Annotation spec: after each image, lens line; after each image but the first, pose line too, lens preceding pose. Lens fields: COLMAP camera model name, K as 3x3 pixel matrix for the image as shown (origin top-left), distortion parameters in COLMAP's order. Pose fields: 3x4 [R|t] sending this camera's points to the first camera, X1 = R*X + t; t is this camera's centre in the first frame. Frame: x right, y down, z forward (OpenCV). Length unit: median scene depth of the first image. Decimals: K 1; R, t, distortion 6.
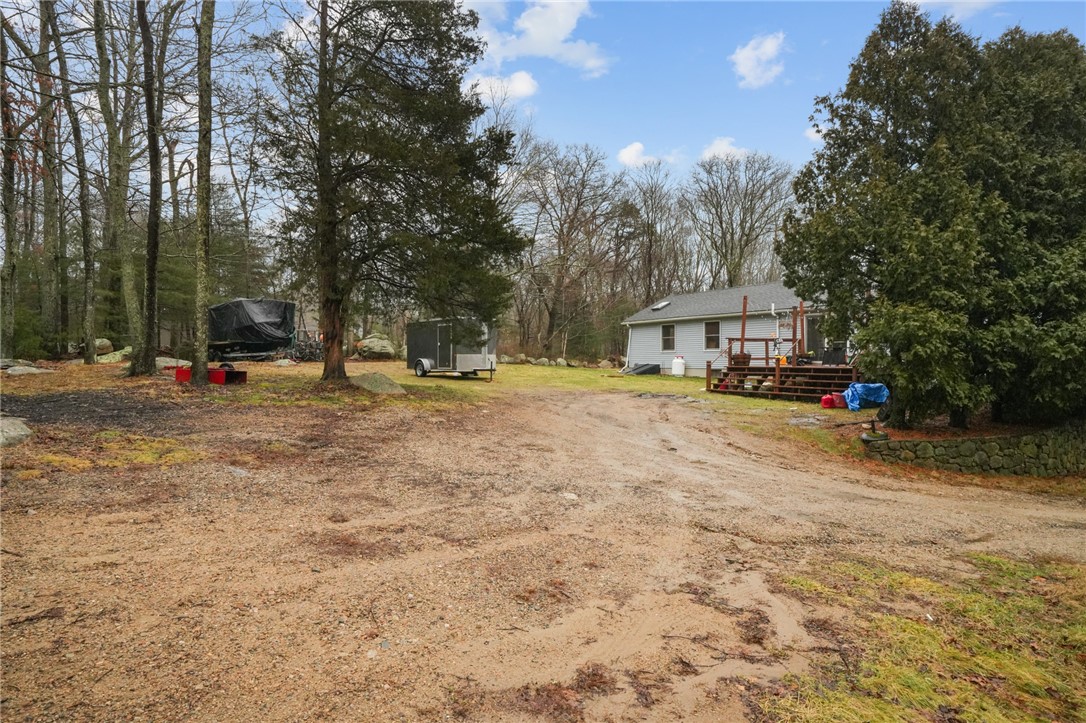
lens RADIAL K [[559.1, 0, 538.6], [0, 559.1, 361.0], [0, 0, 1]] dist [0.001093, 0.000042]
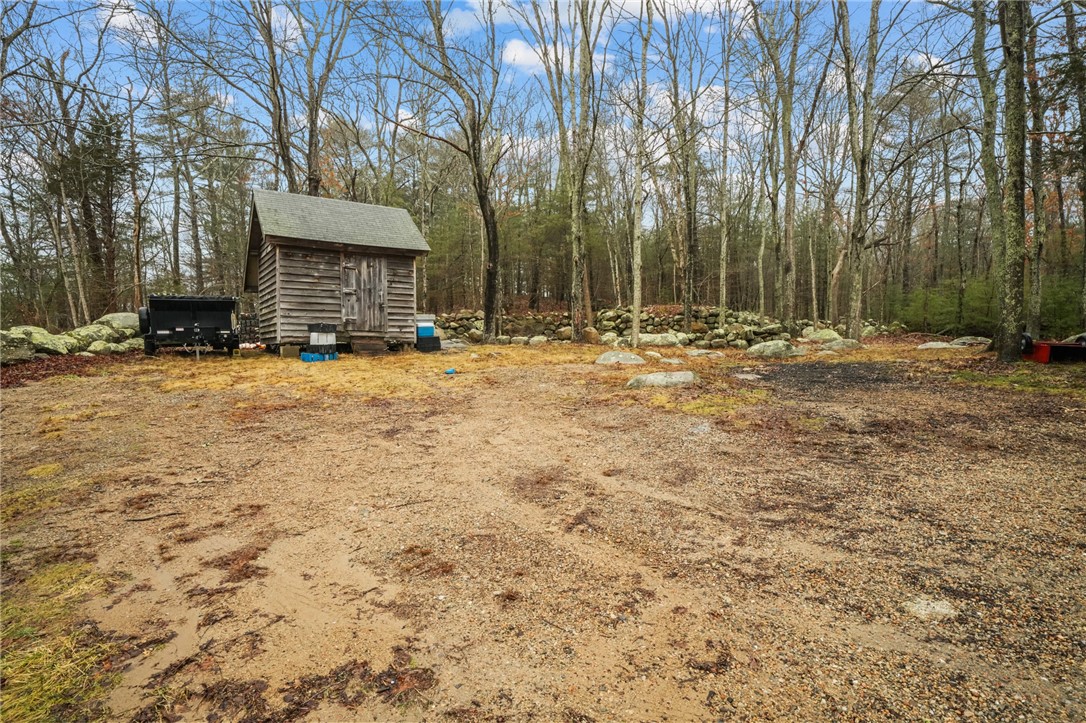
lens RADIAL K [[559.1, 0, 544.1], [0, 559.1, 356.5], [0, 0, 1]] dist [0.001093, 0.000042]
pose [[-0.084481, 0.022825, -0.996164, 0.789392], [-0.002454, 0.999730, 0.023115, 0.050480], [0.996422, 0.004397, -0.084402, 1.117044]]
